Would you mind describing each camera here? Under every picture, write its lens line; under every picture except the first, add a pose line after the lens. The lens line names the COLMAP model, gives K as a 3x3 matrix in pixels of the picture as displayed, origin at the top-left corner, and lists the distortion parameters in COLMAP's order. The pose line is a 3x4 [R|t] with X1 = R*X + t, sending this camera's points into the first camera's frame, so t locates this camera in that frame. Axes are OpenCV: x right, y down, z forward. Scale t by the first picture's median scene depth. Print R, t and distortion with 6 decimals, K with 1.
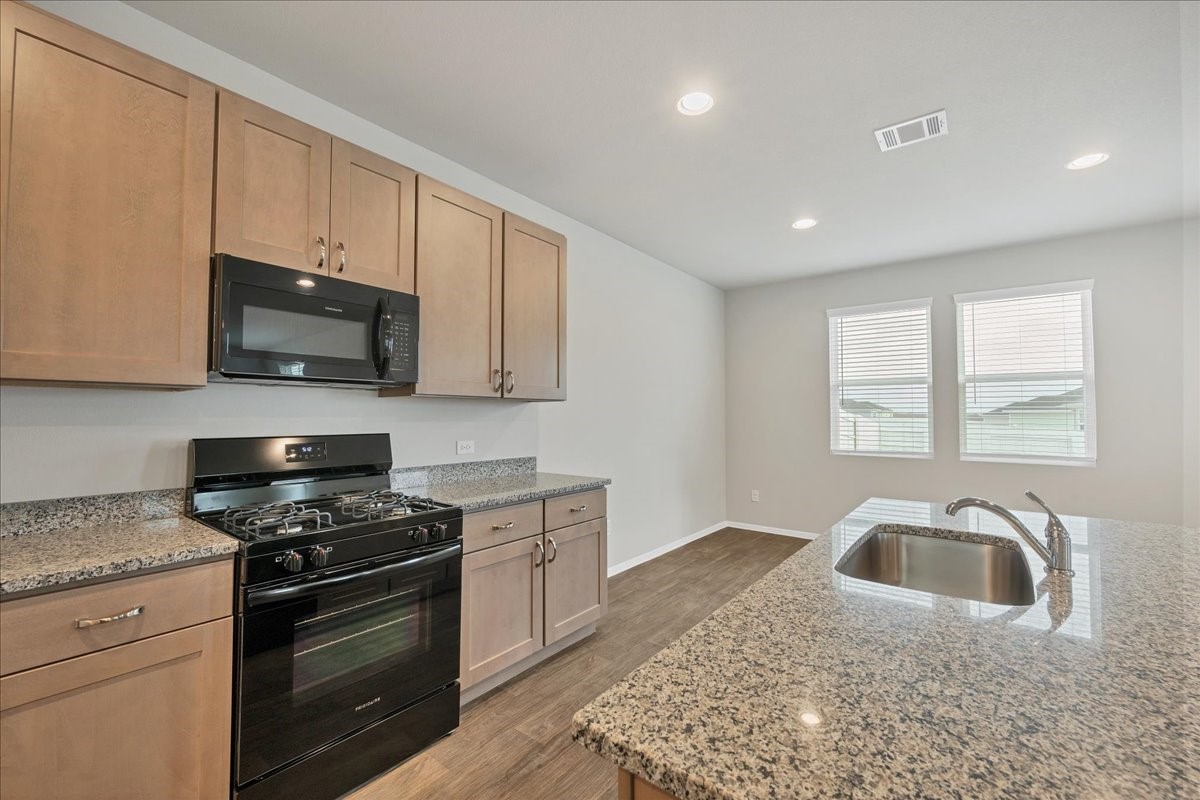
lens RADIAL K [[487.0, 0, 596.4], [0, 487.0, 401.6], [0, 0, 1]] dist [-0.000768, 0.000504]
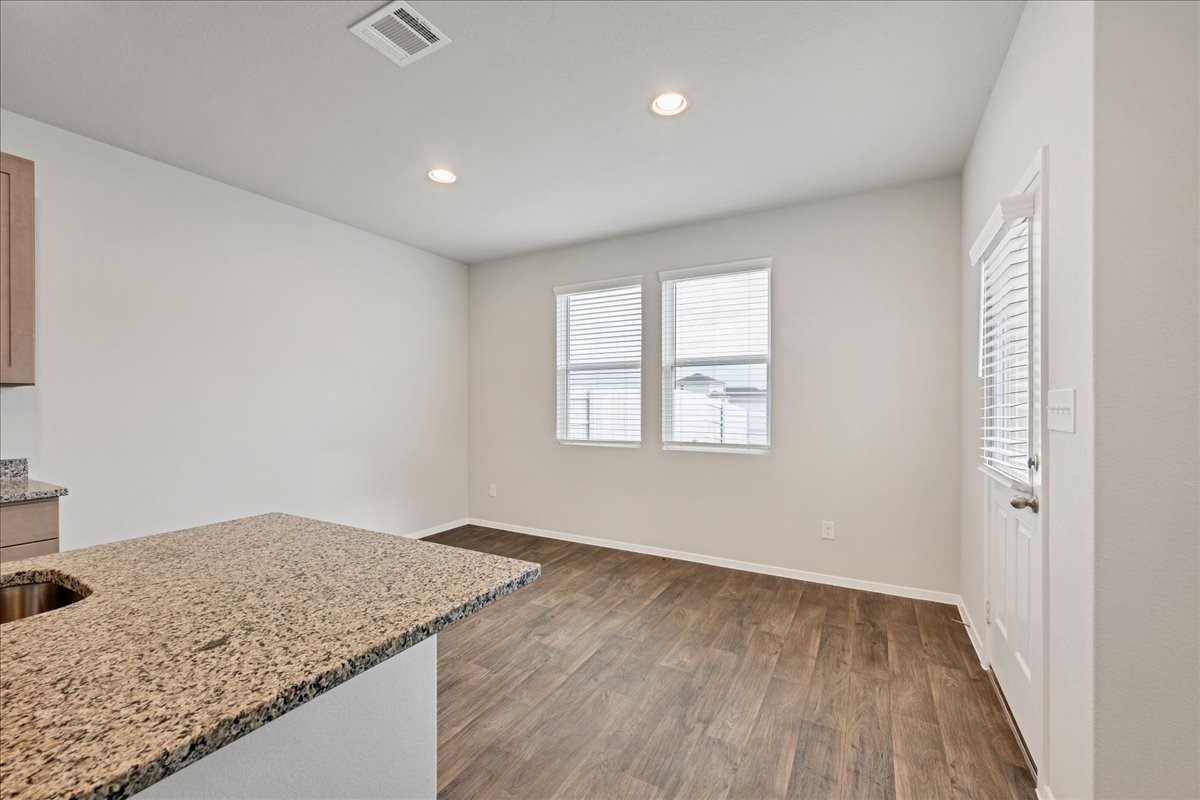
lens RADIAL K [[487.0, 0, 596.4], [0, 487.0, 401.6], [0, 0, 1]] dist [-0.000768, 0.000504]
pose [[0.990311, -0.000570, 0.138864, 0.652426], [-0.003973, 0.999466, 0.032438, -0.003511], [-0.138808, -0.032675, 0.989780, 0.130891]]
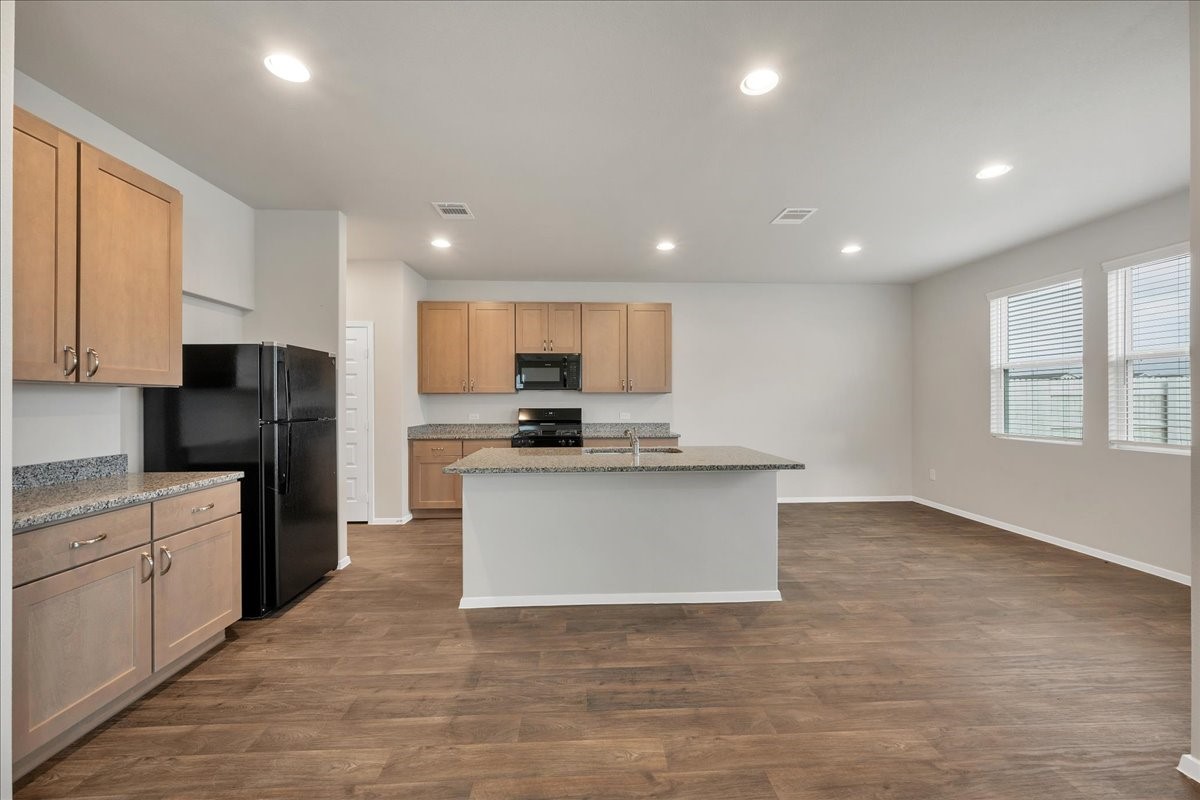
lens RADIAL K [[487.0, 0, 596.4], [0, 487.0, 401.6], [0, 0, 1]] dist [-0.000768, 0.000504]
pose [[0.646386, 0.001874, -0.763008, 1.101387], [0.028441, 0.999243, 0.026548, -0.023544], [0.762480, -0.038862, 0.645844, -0.390087]]
